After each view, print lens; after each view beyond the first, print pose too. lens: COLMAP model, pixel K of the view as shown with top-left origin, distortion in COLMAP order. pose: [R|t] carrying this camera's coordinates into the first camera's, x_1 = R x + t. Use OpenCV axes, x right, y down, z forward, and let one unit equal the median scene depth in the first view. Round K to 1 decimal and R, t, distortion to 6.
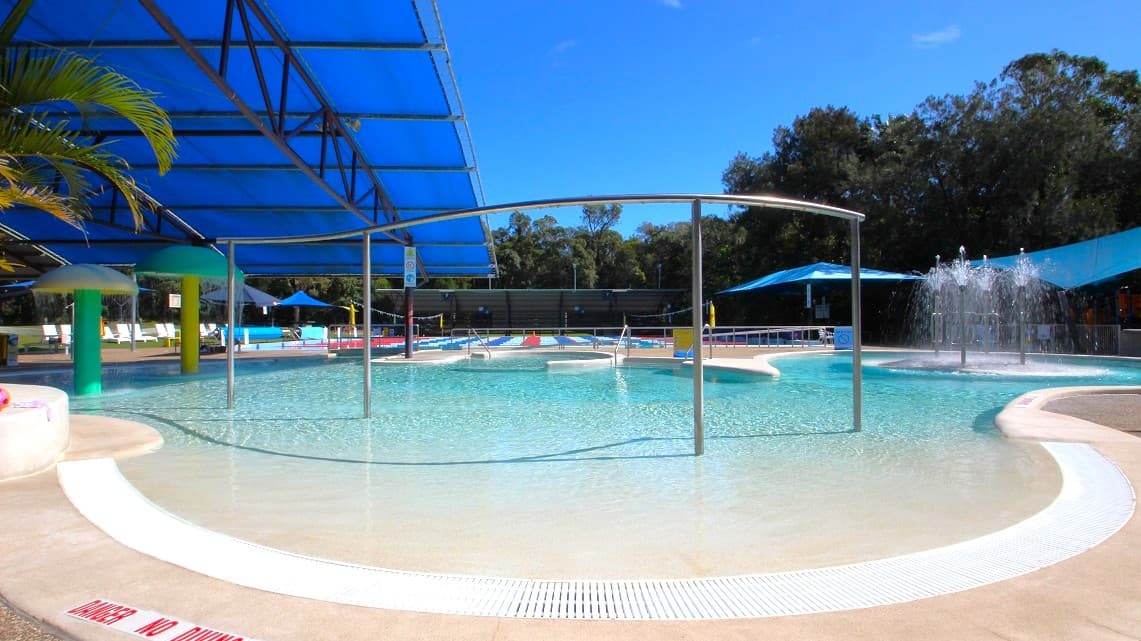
lens RADIAL K [[550.3, 0, 570.5], [0, 550.3, 320.5], [0, 0, 1]] dist [0.010565, -0.020731]
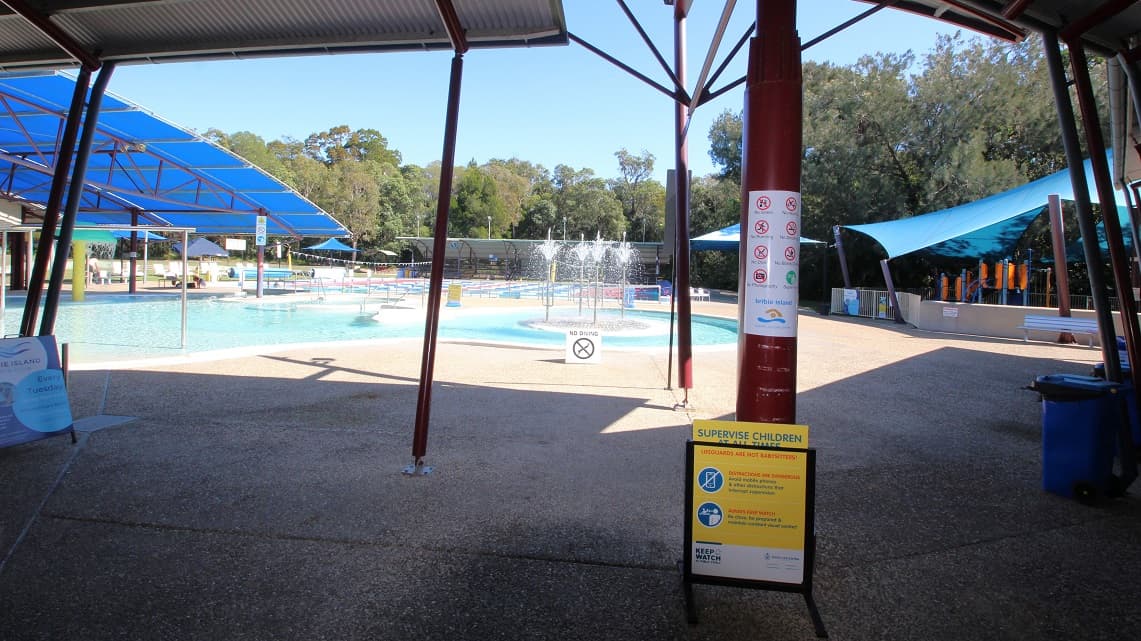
lens RADIAL K [[550.3, 0, 570.5], [0, 550.3, 320.5], [0, 0, 1]] dist [0.010565, -0.020731]
pose [[0.981006, 0.053232, -0.186529, 0.310109], [-0.034802, 0.994306, 0.100722, -0.017895], [0.190828, -0.092317, 0.977273, -0.085283]]
